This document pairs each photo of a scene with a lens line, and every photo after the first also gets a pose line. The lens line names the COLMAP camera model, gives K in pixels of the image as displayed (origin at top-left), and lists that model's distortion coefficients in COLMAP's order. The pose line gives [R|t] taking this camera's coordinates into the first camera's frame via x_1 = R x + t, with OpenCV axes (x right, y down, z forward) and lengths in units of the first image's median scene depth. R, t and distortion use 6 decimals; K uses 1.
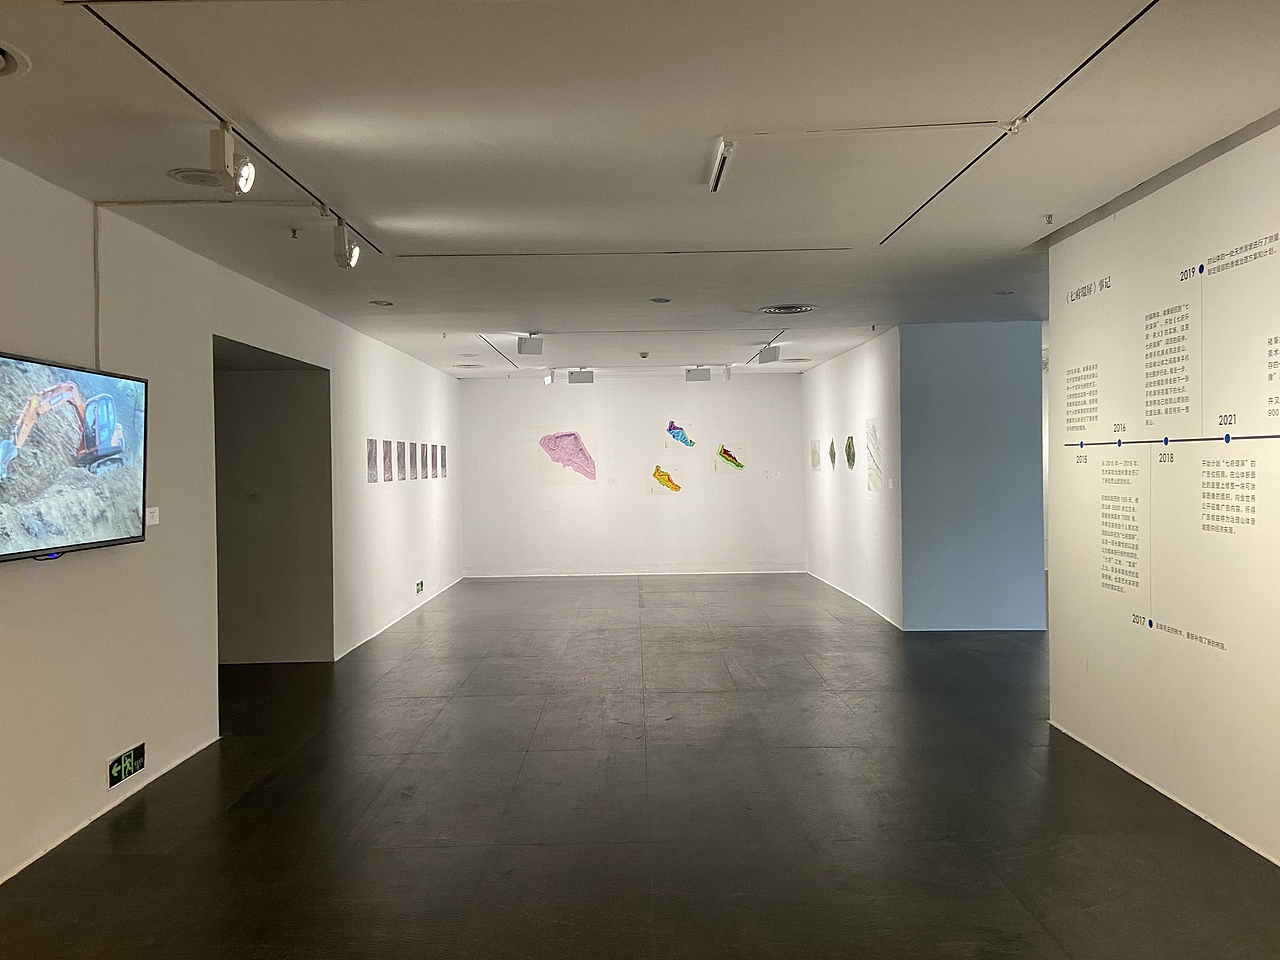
lens RADIAL K [[969.2, 0, 638.9], [0, 969.2, 475.5], [0, 0, 1]] dist [0.080042, -0.002512]
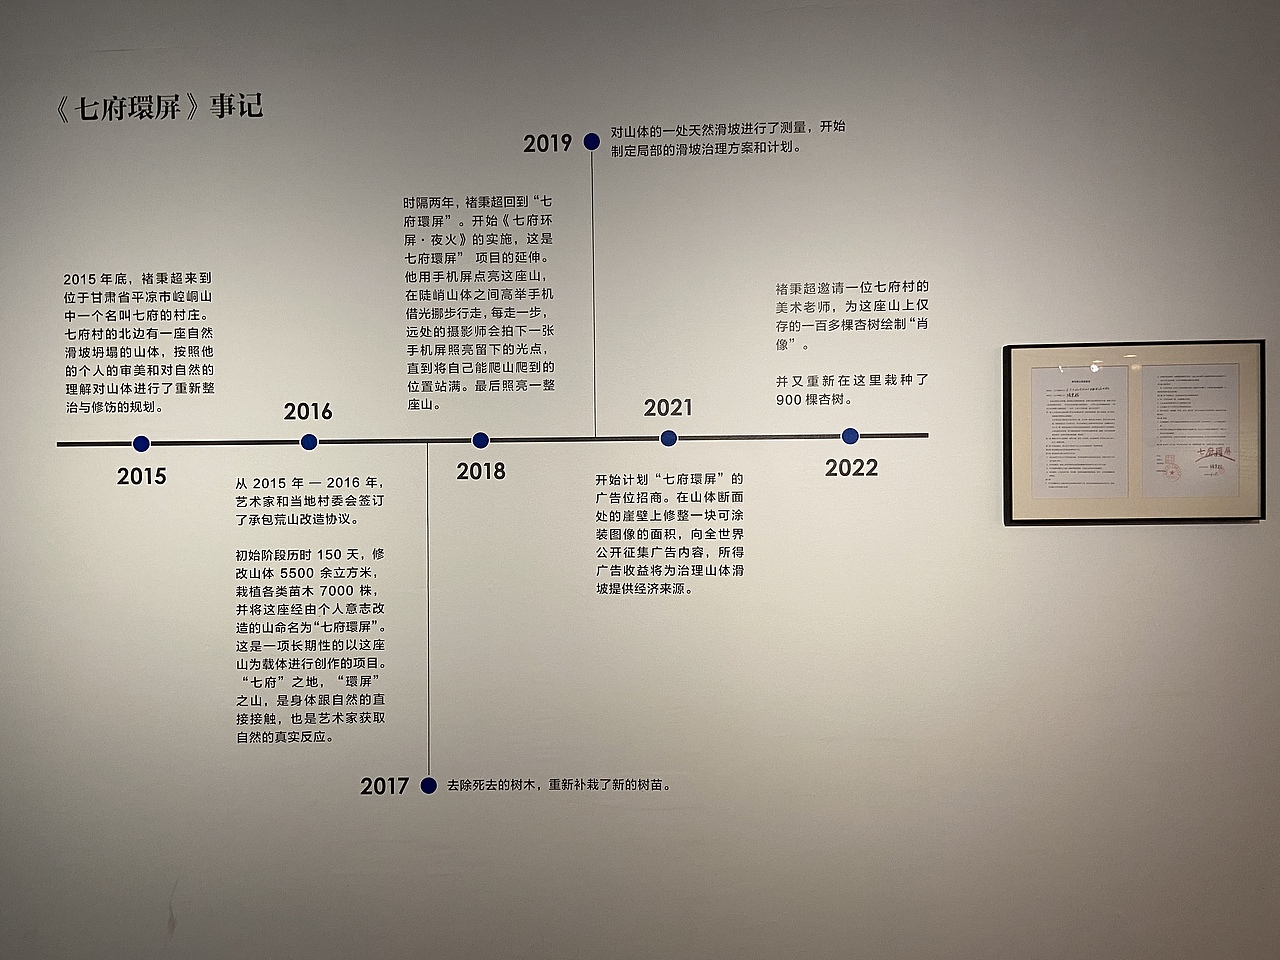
lens RADIAL K [[969.2, 0, 640.2], [0, 969.2, 484.3], [0, 0, 1]] dist [0.080042, -0.002512]
pose [[0.032373, -0.007529, 0.999447, -0.000054], [0.024043, 0.999688, 0.006752, -0.012748], [-0.999187, 0.023811, 0.032544, 0.953349]]
